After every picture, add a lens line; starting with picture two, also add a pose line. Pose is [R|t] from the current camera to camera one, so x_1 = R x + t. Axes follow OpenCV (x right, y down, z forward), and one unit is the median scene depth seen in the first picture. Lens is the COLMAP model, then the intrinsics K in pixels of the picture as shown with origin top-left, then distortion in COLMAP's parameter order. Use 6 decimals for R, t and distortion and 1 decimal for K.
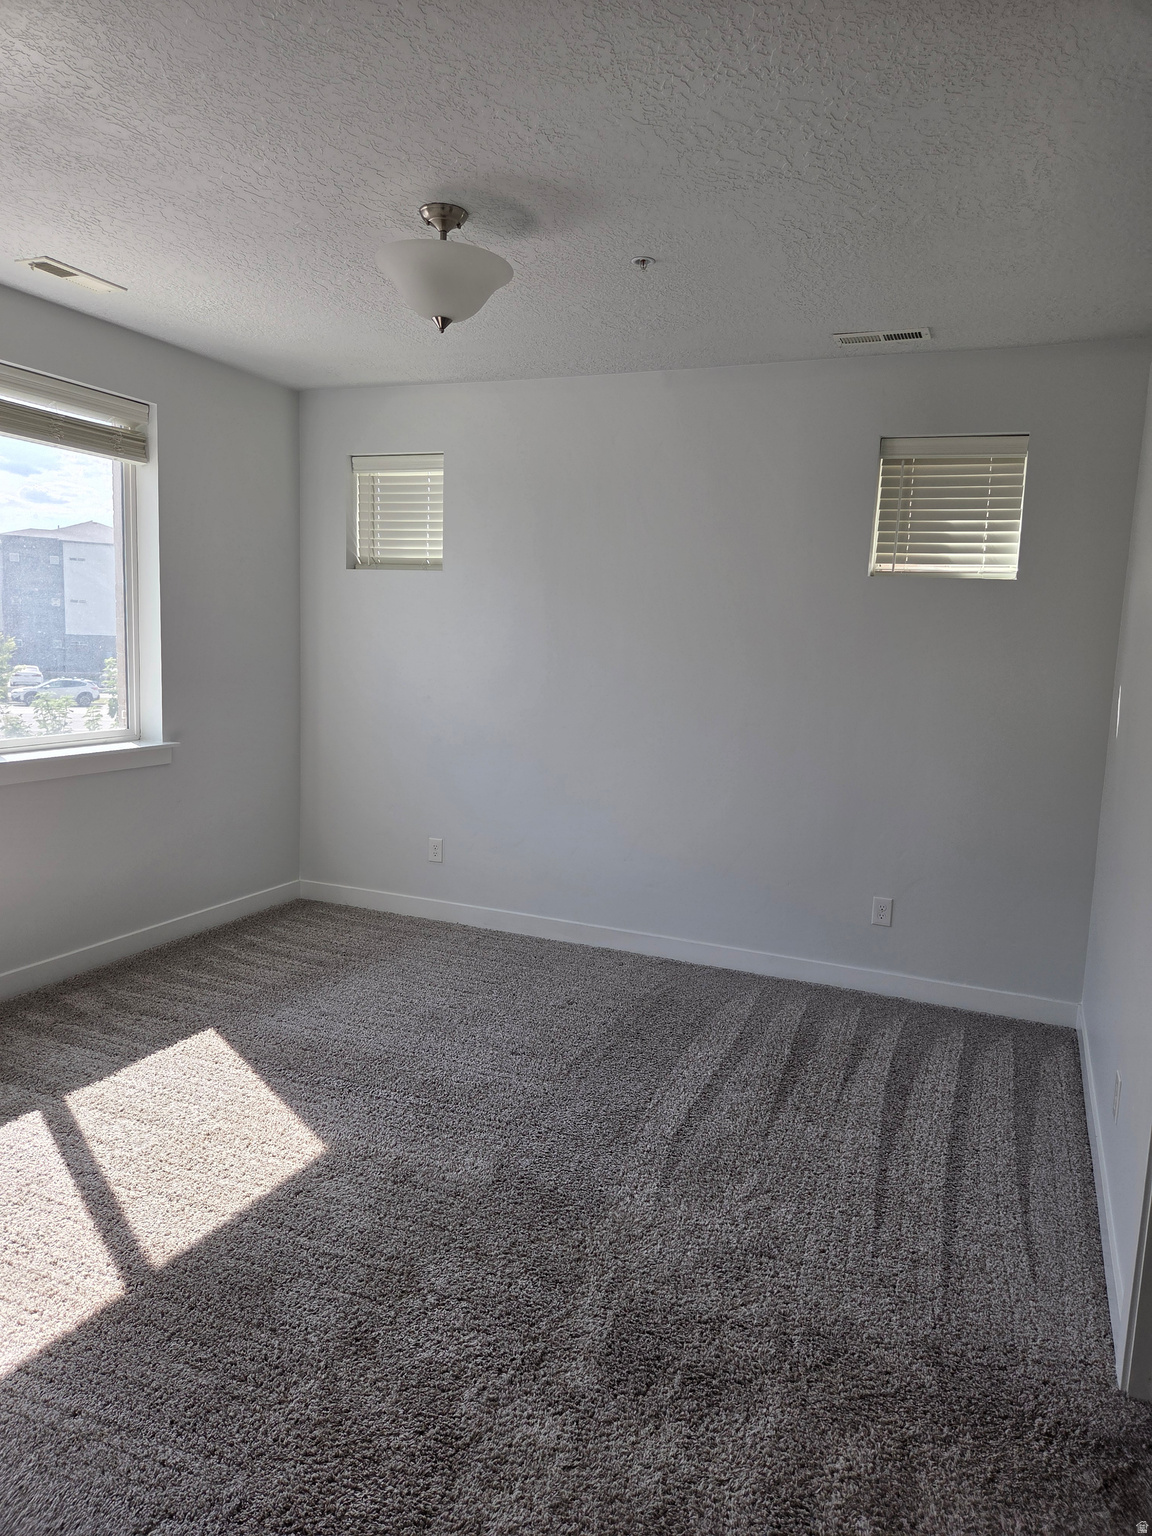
lens RADIAL K [[1032.0, 0, 586.9], [0, 1032.0, 771.4], [0, 0, 1]] dist [0.073395, -0.059900]
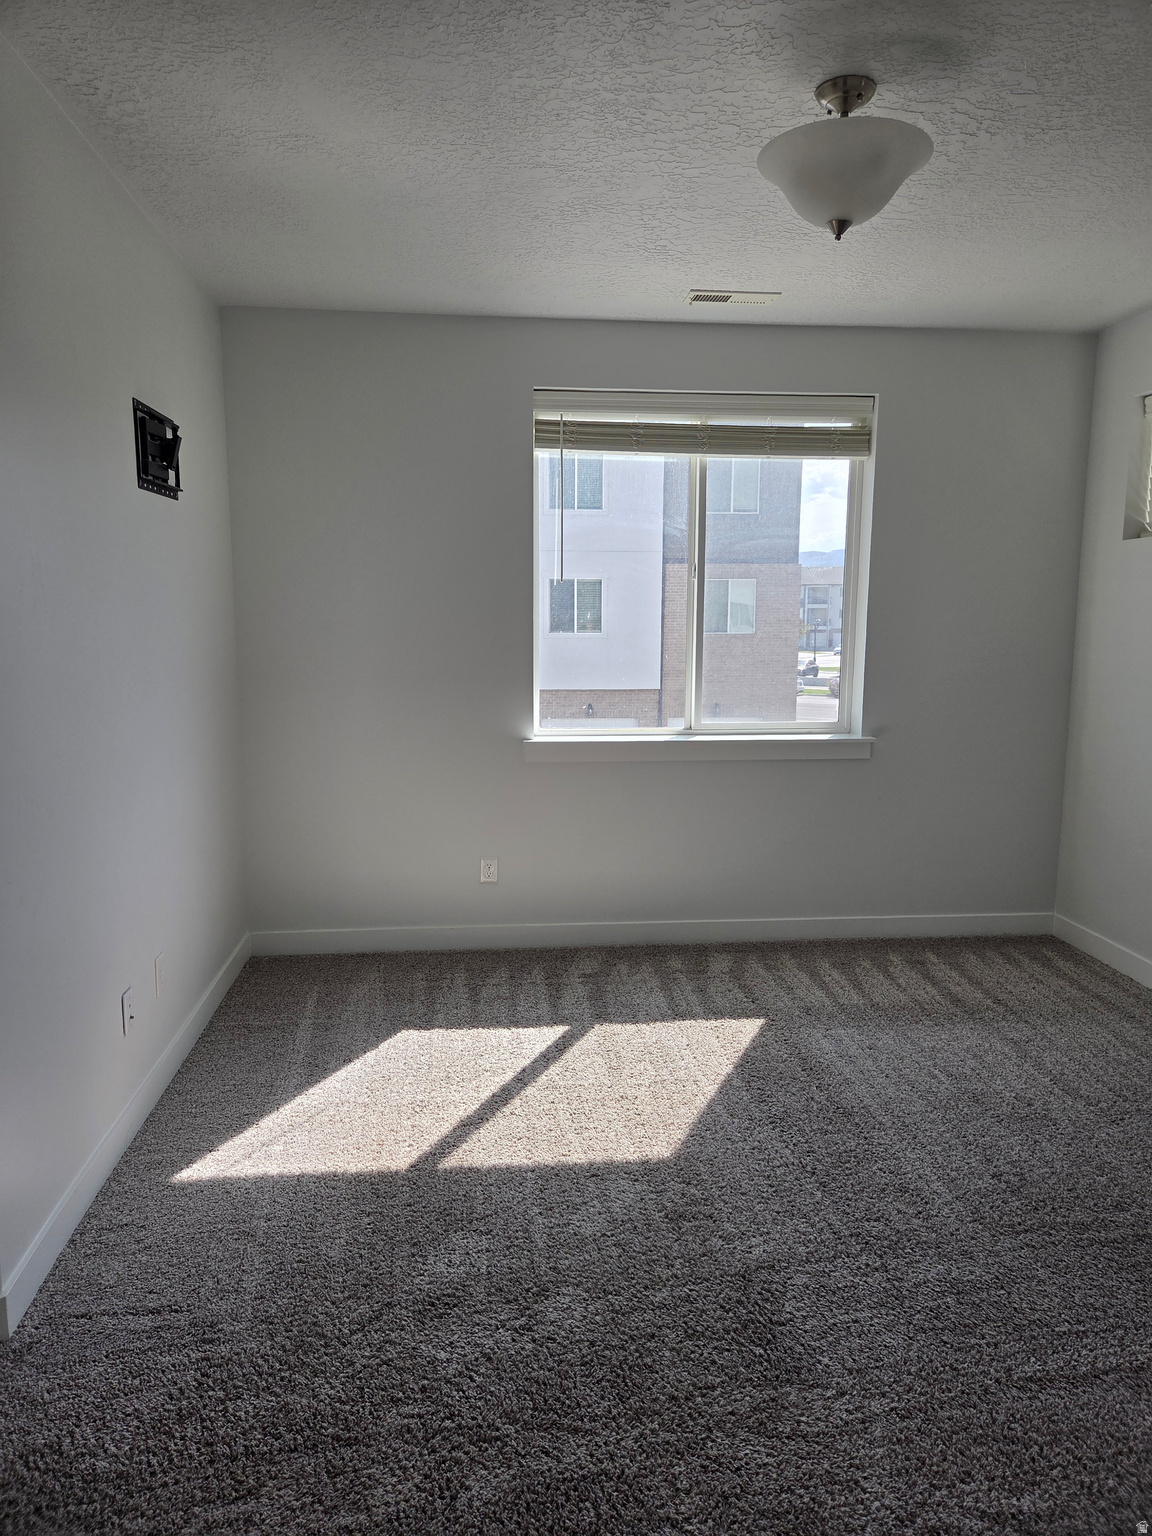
lens RADIAL K [[1032.0, 0, 586.9], [0, 1032.0, 771.4], [0, 0, 1]] dist [0.073395, -0.059900]
pose [[0.479064, 0.095301, -0.872591, 0.537164], [-0.103106, 0.993316, 0.051879, -0.031083], [0.871703, 0.065116, 0.485688, 0.470111]]
